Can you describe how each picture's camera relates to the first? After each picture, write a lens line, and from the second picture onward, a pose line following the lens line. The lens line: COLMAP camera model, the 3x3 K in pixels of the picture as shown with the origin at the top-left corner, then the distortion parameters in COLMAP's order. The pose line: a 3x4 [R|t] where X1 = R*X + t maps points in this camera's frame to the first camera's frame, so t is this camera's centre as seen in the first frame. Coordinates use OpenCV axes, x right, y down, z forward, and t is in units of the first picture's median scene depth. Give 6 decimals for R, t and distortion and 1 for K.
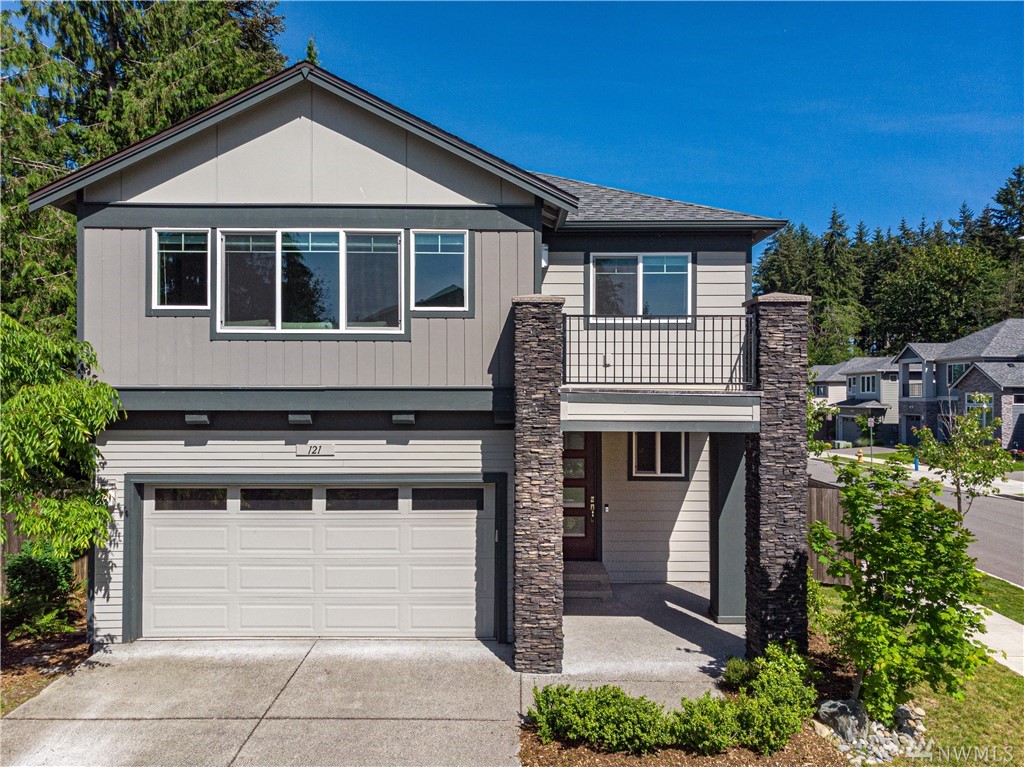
lens RADIAL K [[741.0, 0, 511.8], [0, 741.0, 391.8], [0, 0, 1]] dist [0.006399, 0.000636]
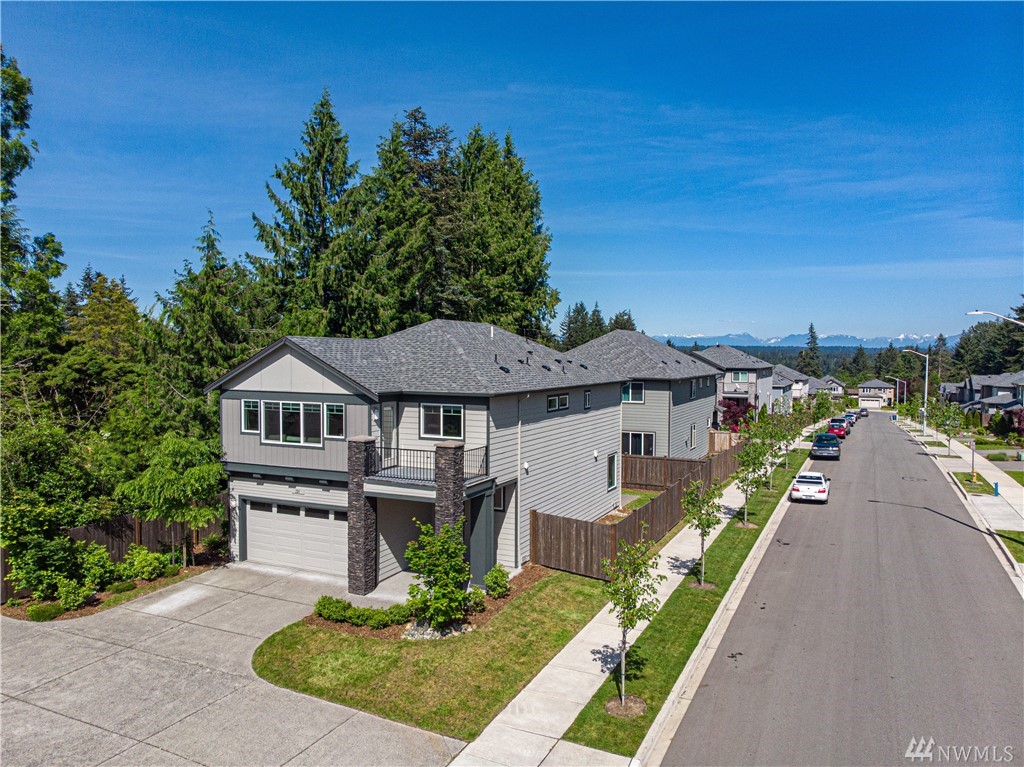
lens RADIAL K [[741.0, 0, 511.7], [0, 741.0, 385.2], [0, 0, 1]] dist [0.006399, 0.000636]
pose [[0.900279, 0.020956, -0.434808, 1.418765], [-0.001185, 0.998955, 0.045691, -0.381693], [0.435311, -0.040620, 0.899363, -0.853445]]
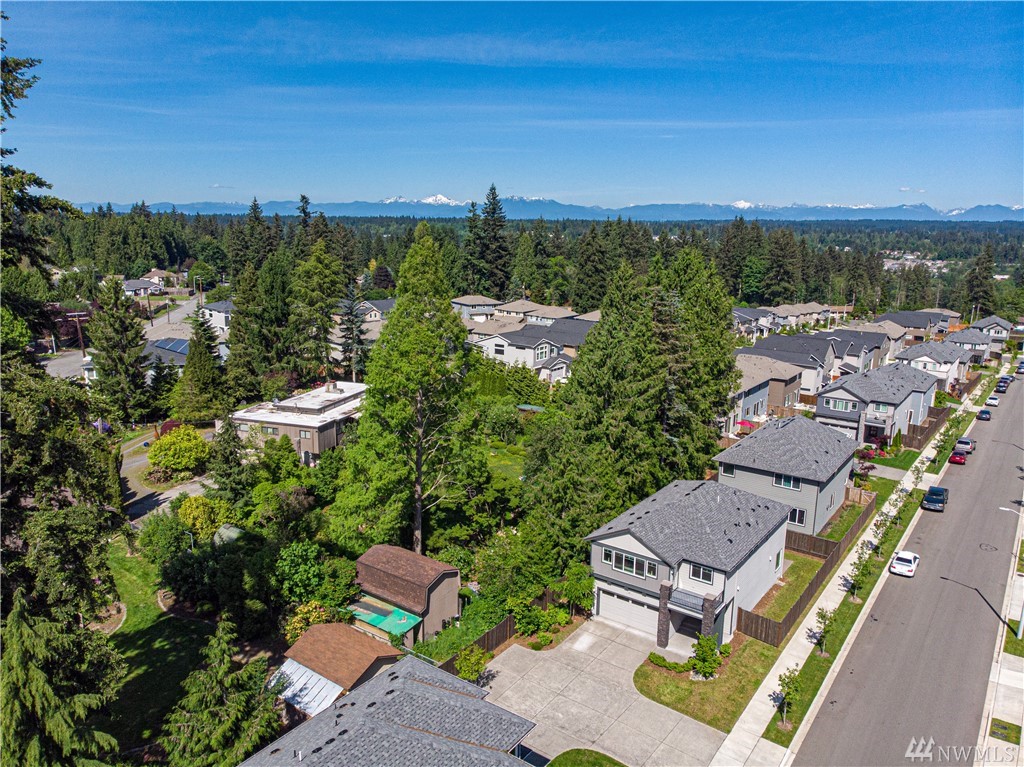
lens RADIAL K [[741.0, 0, 518.4], [0, 741.0, 373.0], [0, 0, 1]] dist [0.006399, 0.000636]
pose [[0.806218, 0.126979, -0.577832, 1.953185], [-0.013403, 0.980365, 0.196736, -2.495467], [0.591467, -0.150867, 0.792089, -3.409928]]
